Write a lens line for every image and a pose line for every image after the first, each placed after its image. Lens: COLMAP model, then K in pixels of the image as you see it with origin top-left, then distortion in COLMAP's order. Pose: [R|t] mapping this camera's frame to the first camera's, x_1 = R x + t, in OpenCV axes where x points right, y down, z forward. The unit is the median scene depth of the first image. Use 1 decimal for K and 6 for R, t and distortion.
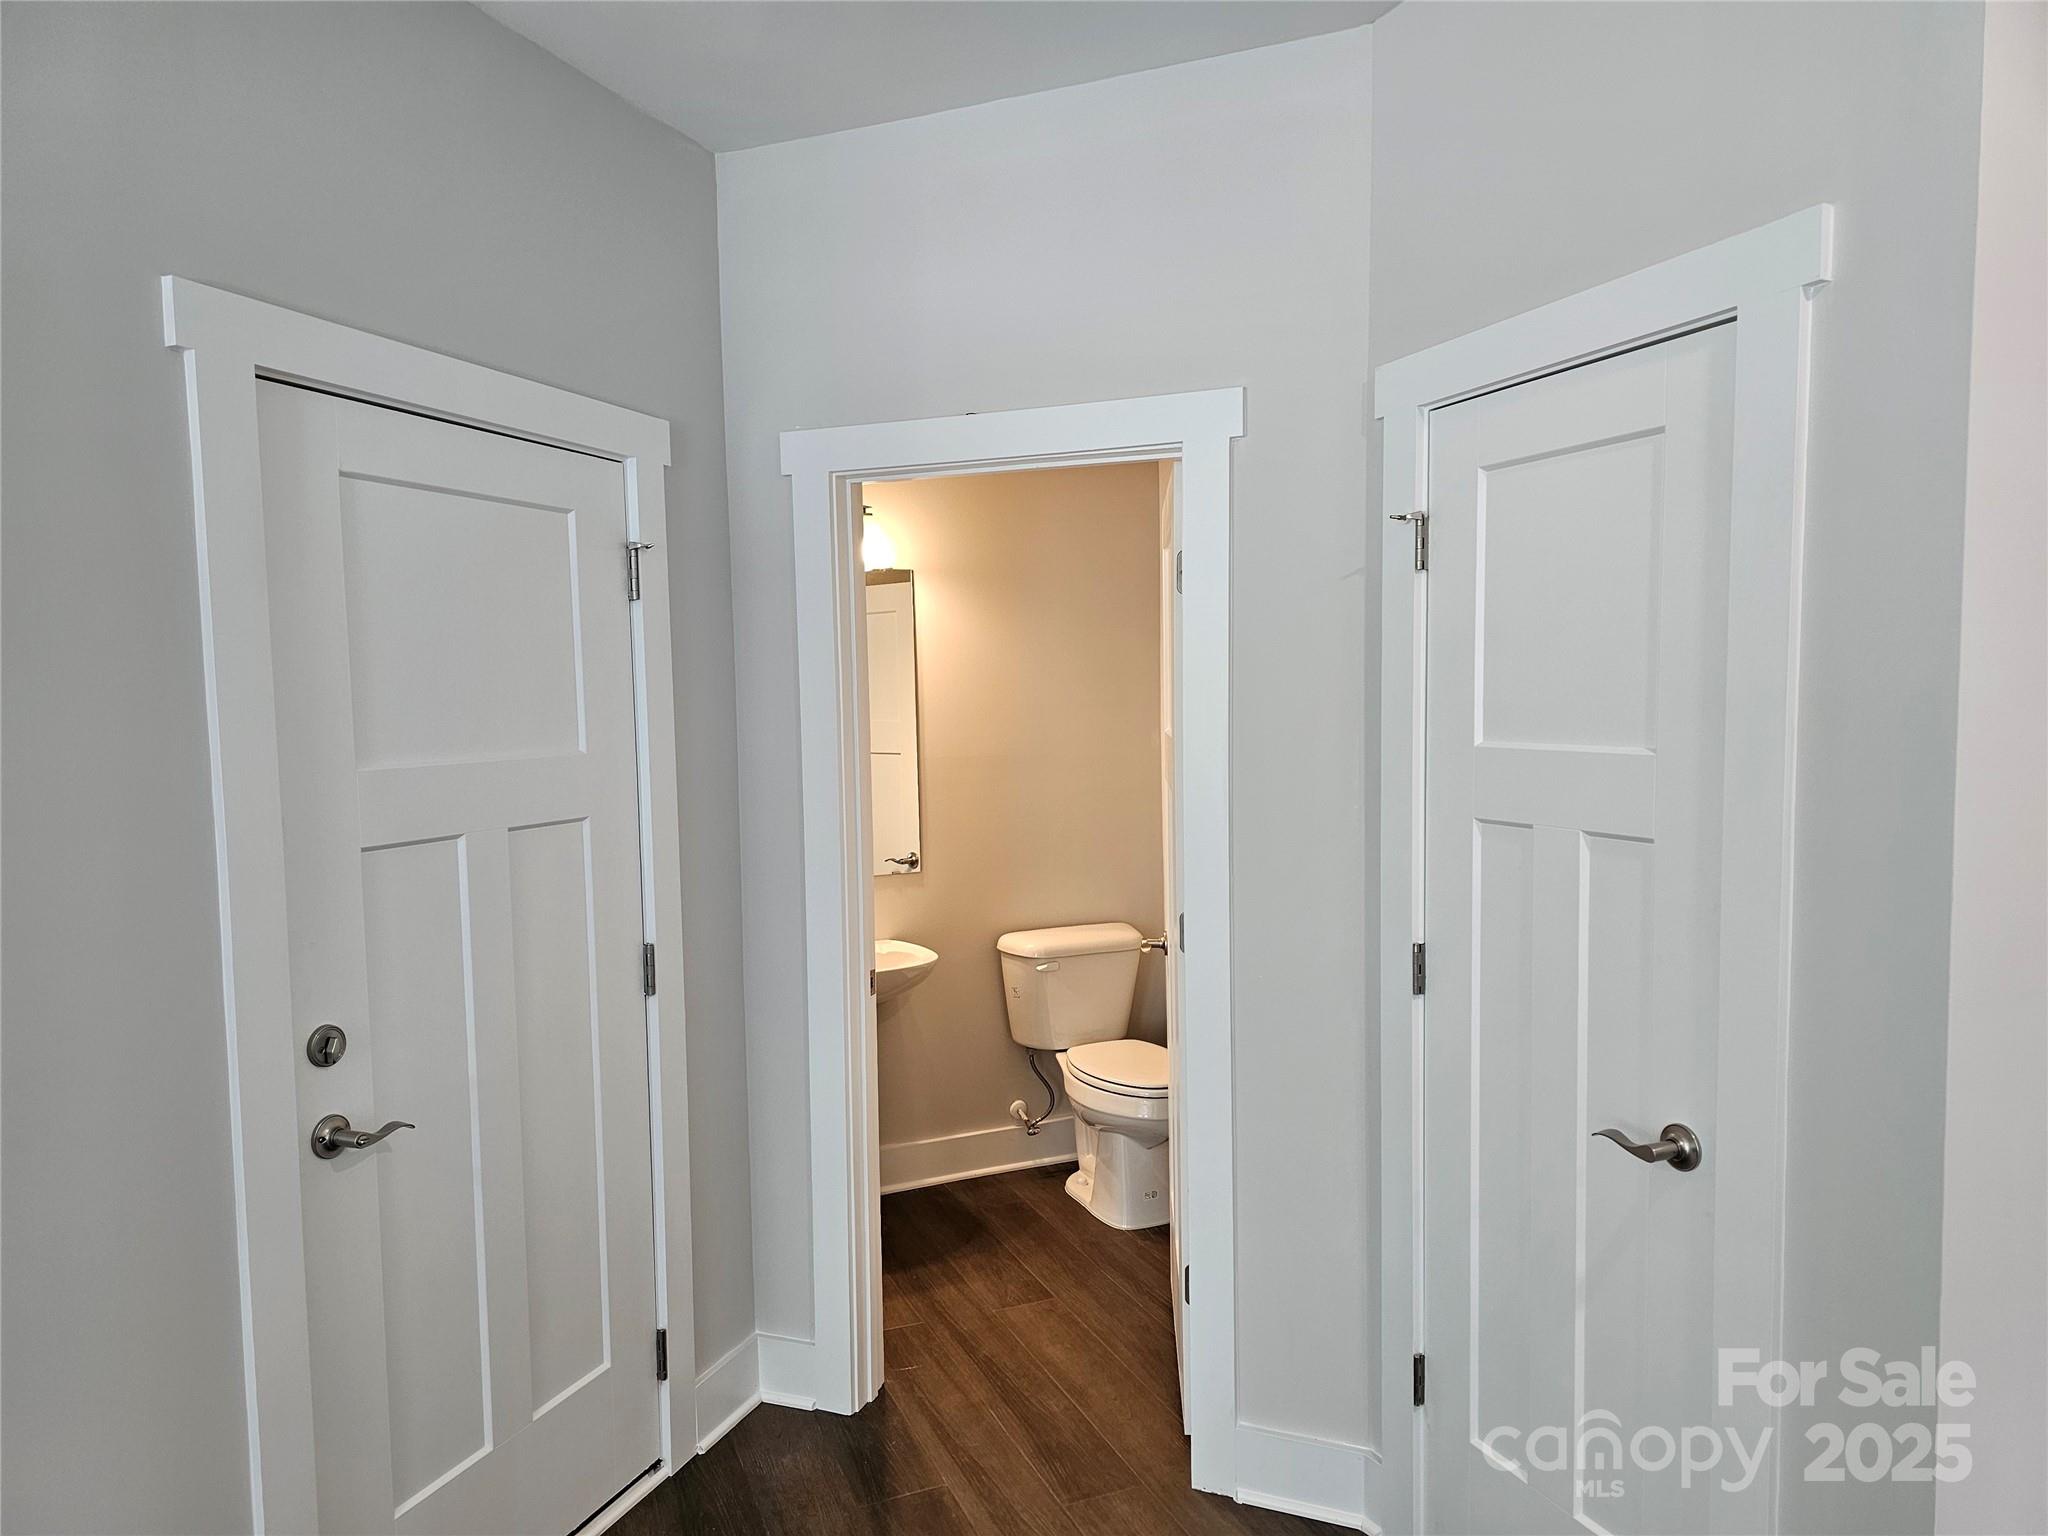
lens RADIAL K [[1371.8, 0, 1022.8], [0, 1371.8, 780.2], [0, 0, 1]] dist [0.045409, -0.017494]
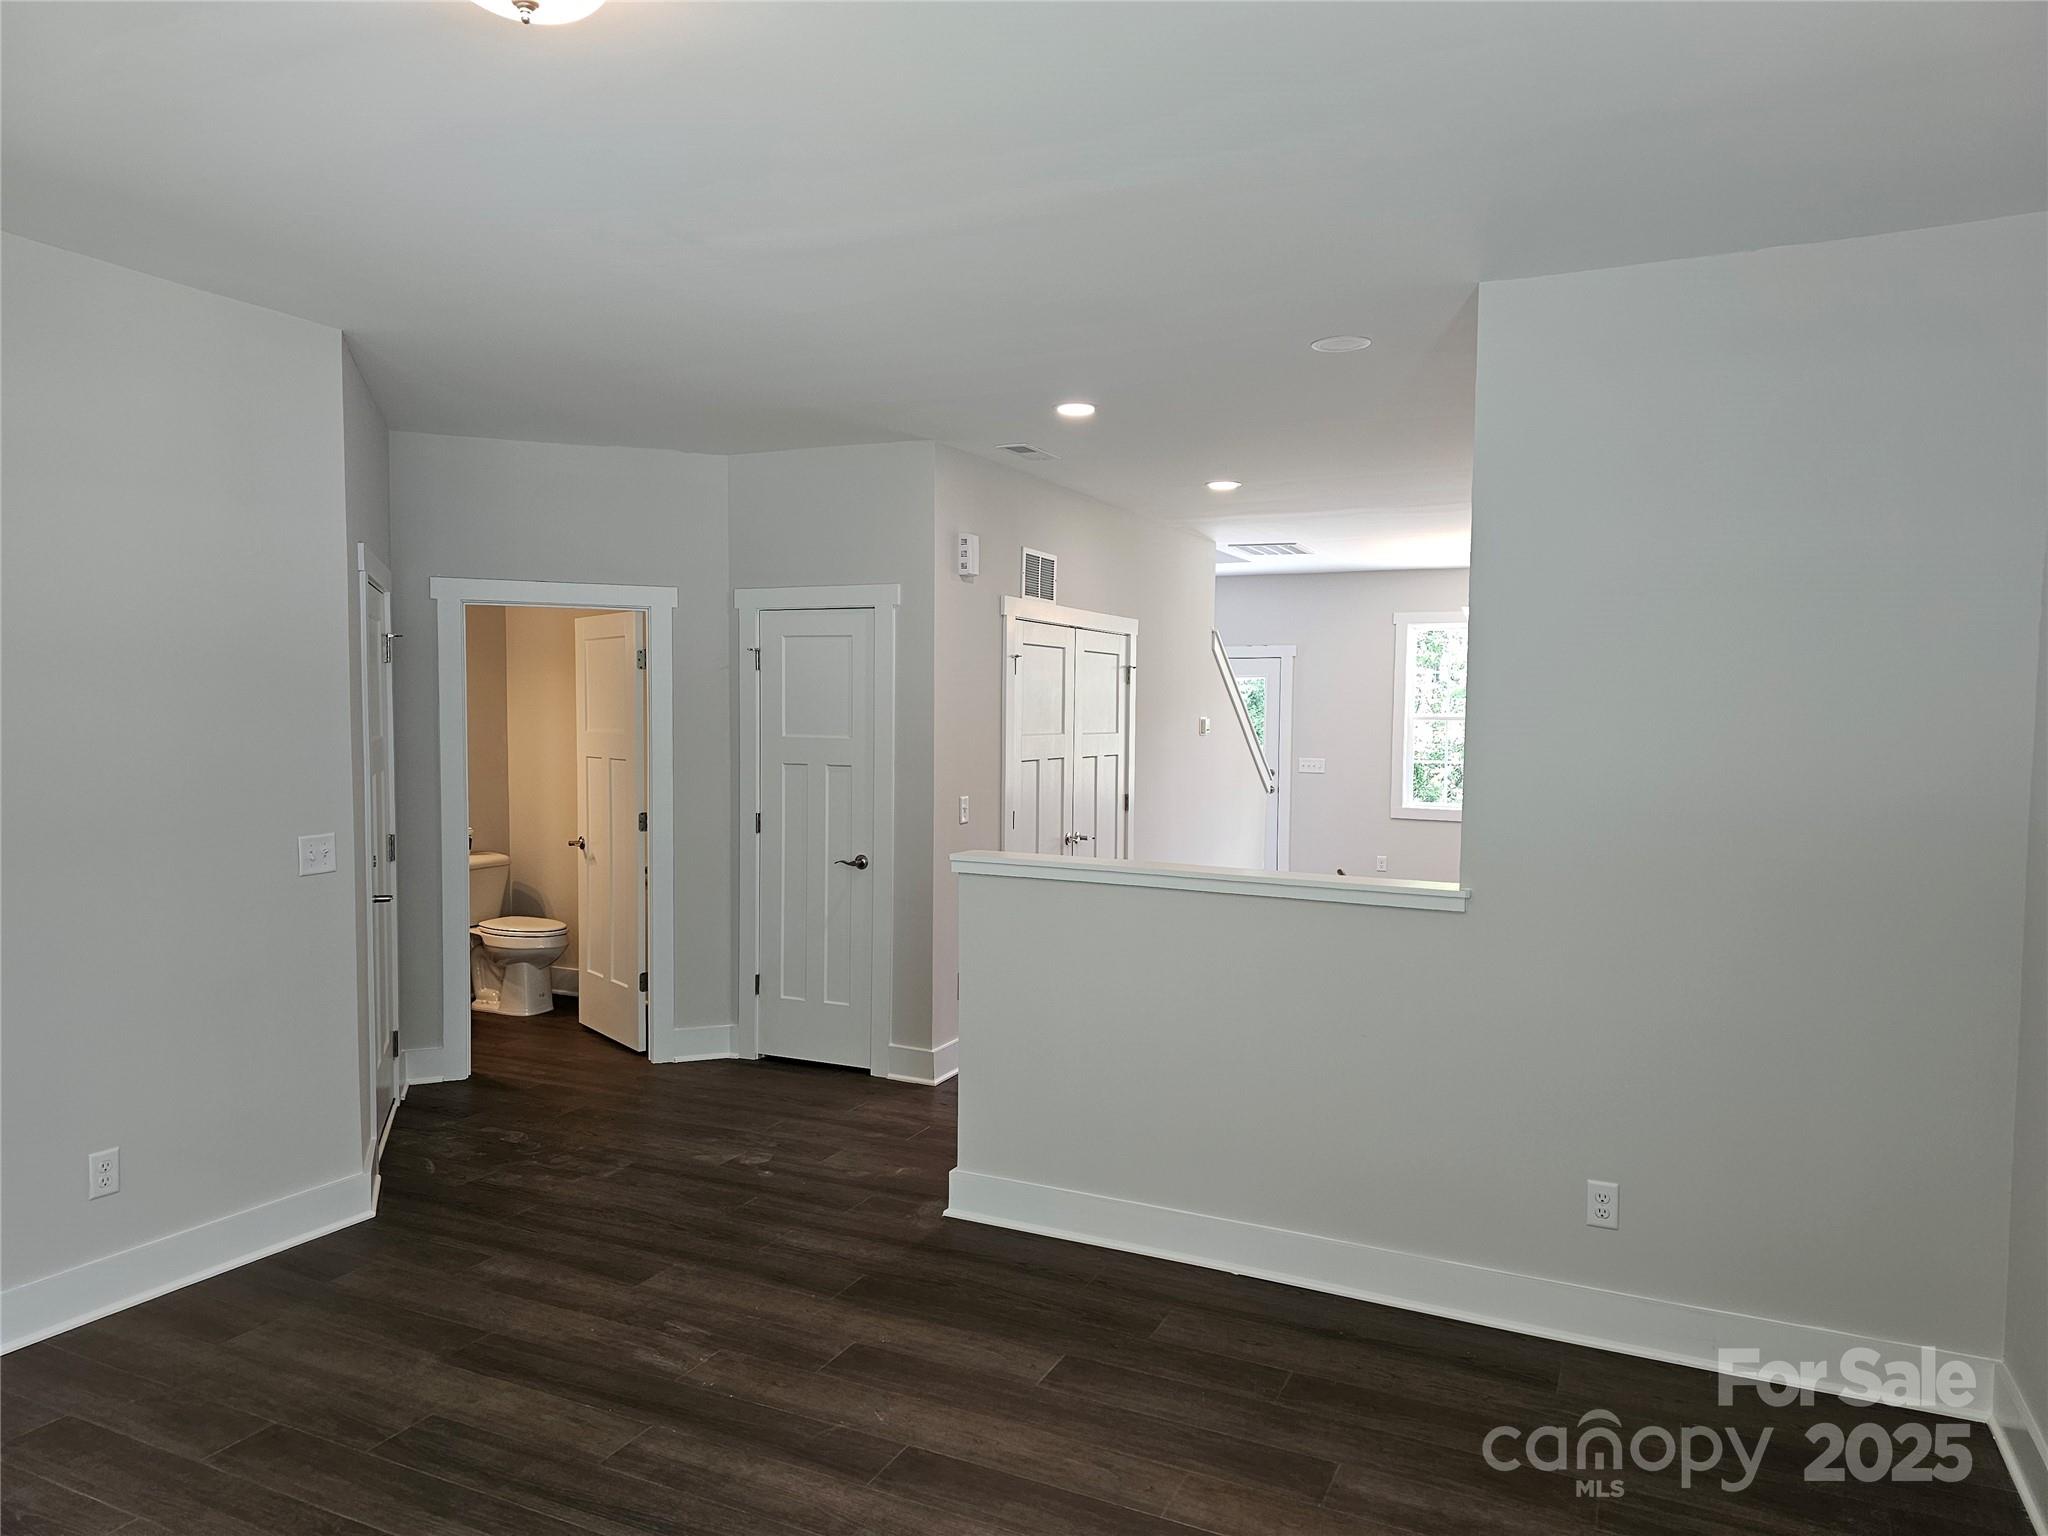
lens RADIAL K [[1371.8, 0, 1036.7], [0, 1371.8, 778.1], [0, 0, 1]] dist [0.045409, -0.017494]
pose [[0.739353, -0.014069, 0.673171, -1.067960], [0.024271, 0.999689, -0.005764, 0.080516], [-0.672881, 0.020600, 0.739464, -1.271257]]
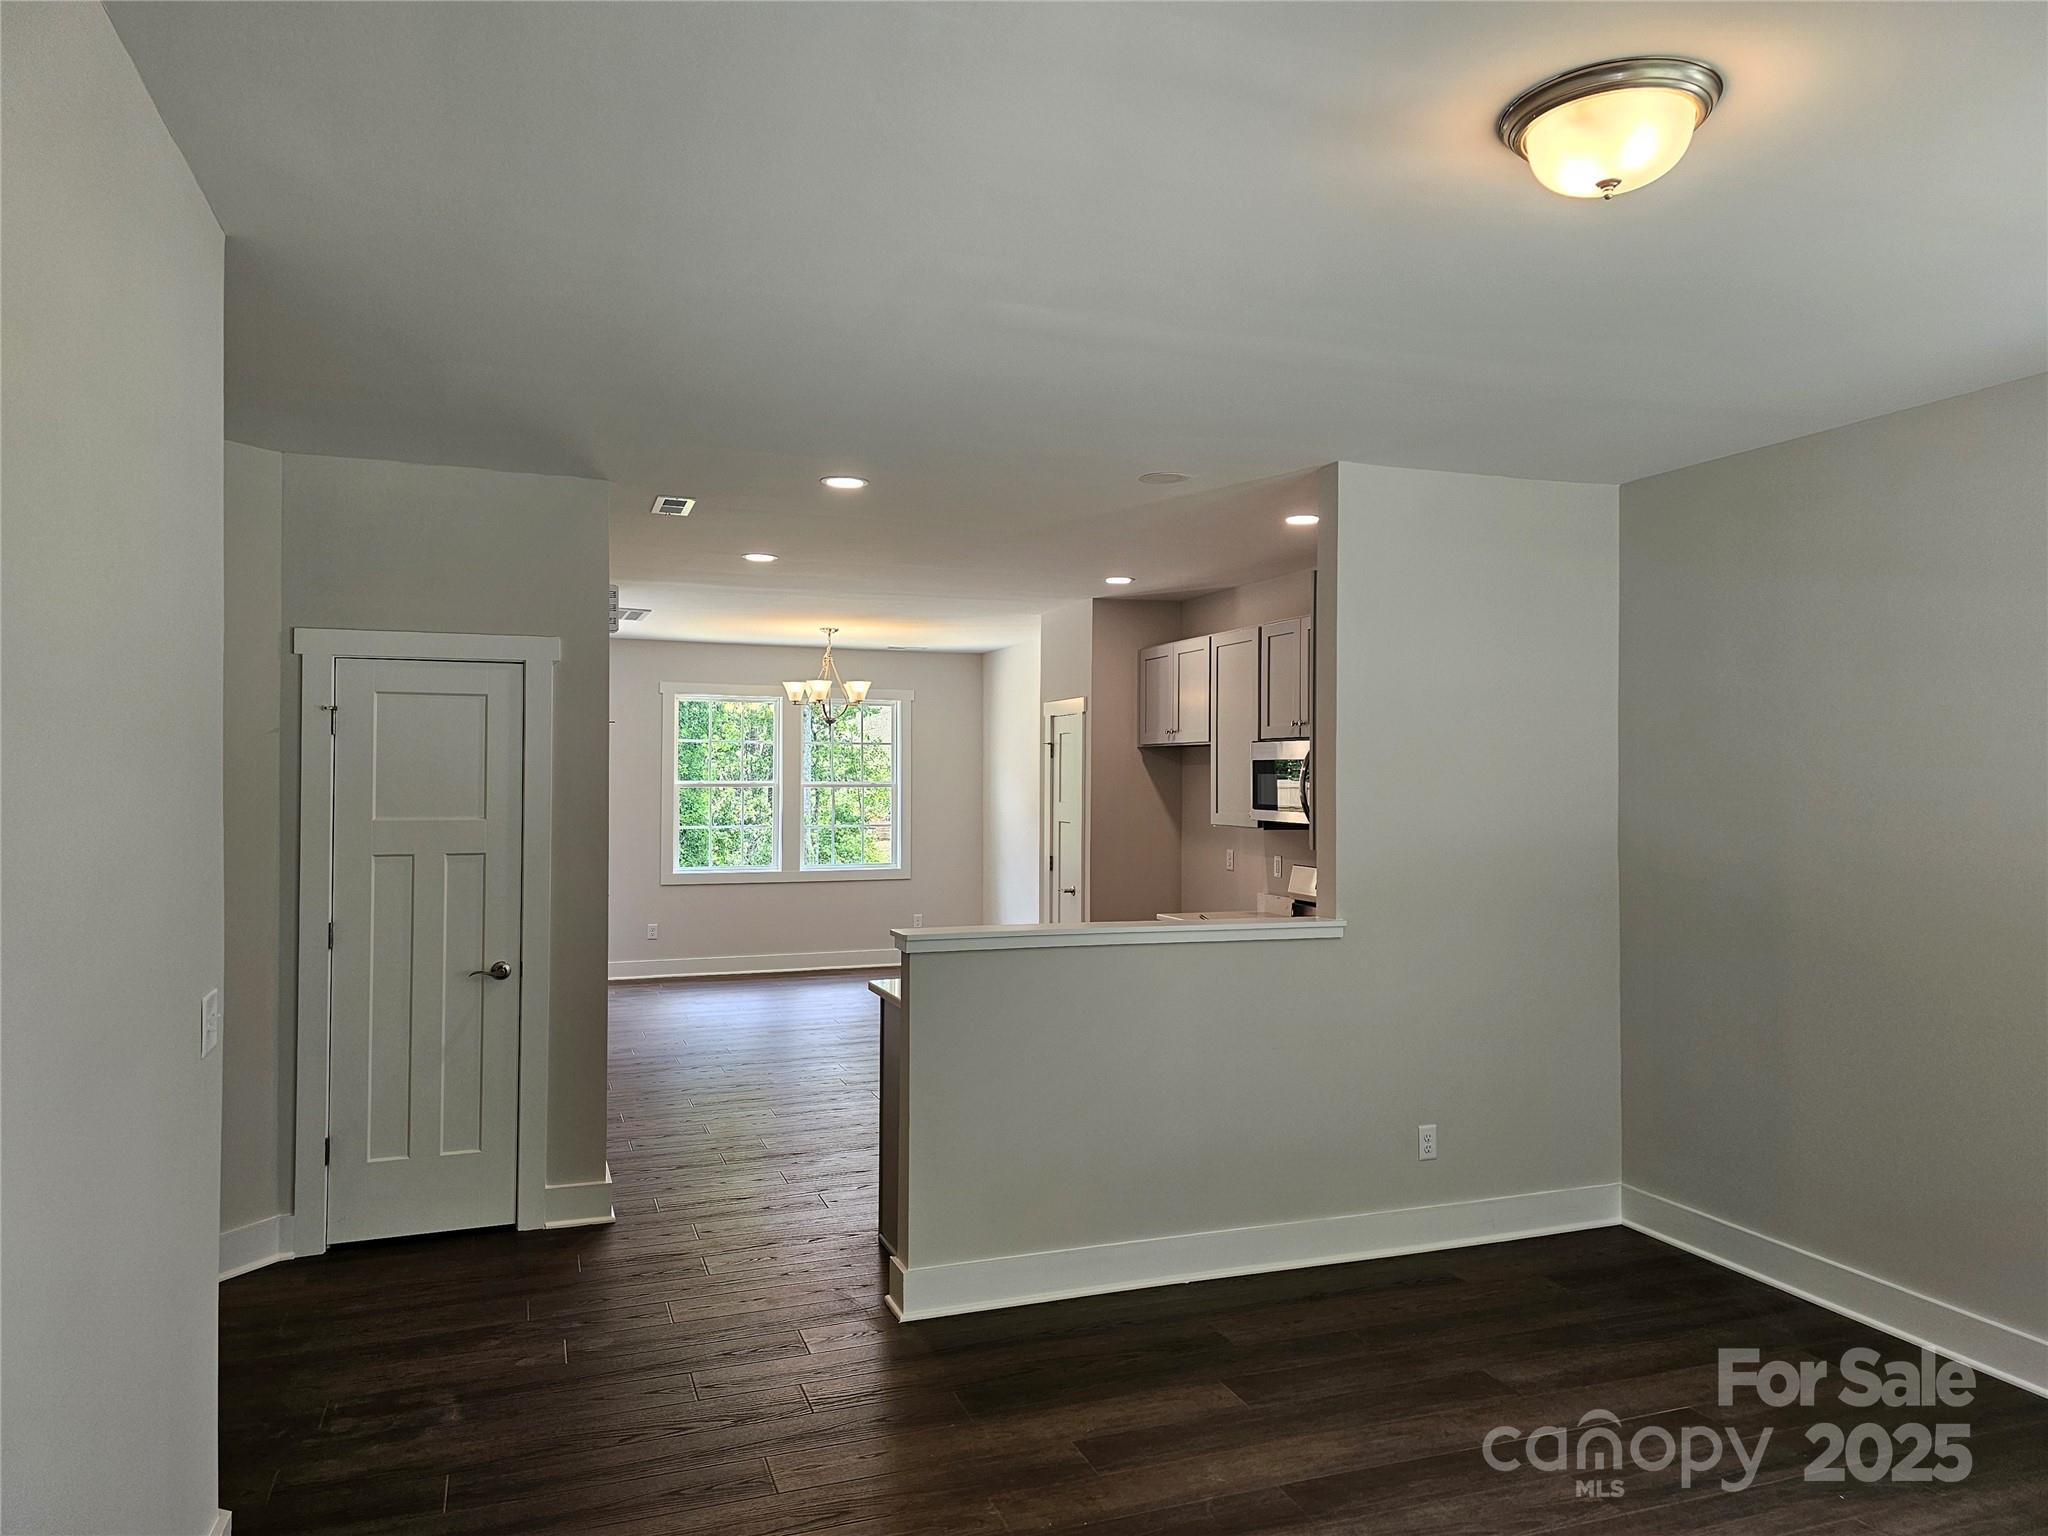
lens RADIAL K [[1371.8, 0, 1037.1], [0, 1371.8, 760.0], [0, 0, 1]] dist [0.045409, -0.017494]
pose [[0.030582, 0.027194, 0.999162, -1.675603], [0.063246, 0.997574, -0.029087, 0.008885], [-0.997529, 0.064083, 0.028787, -0.080993]]
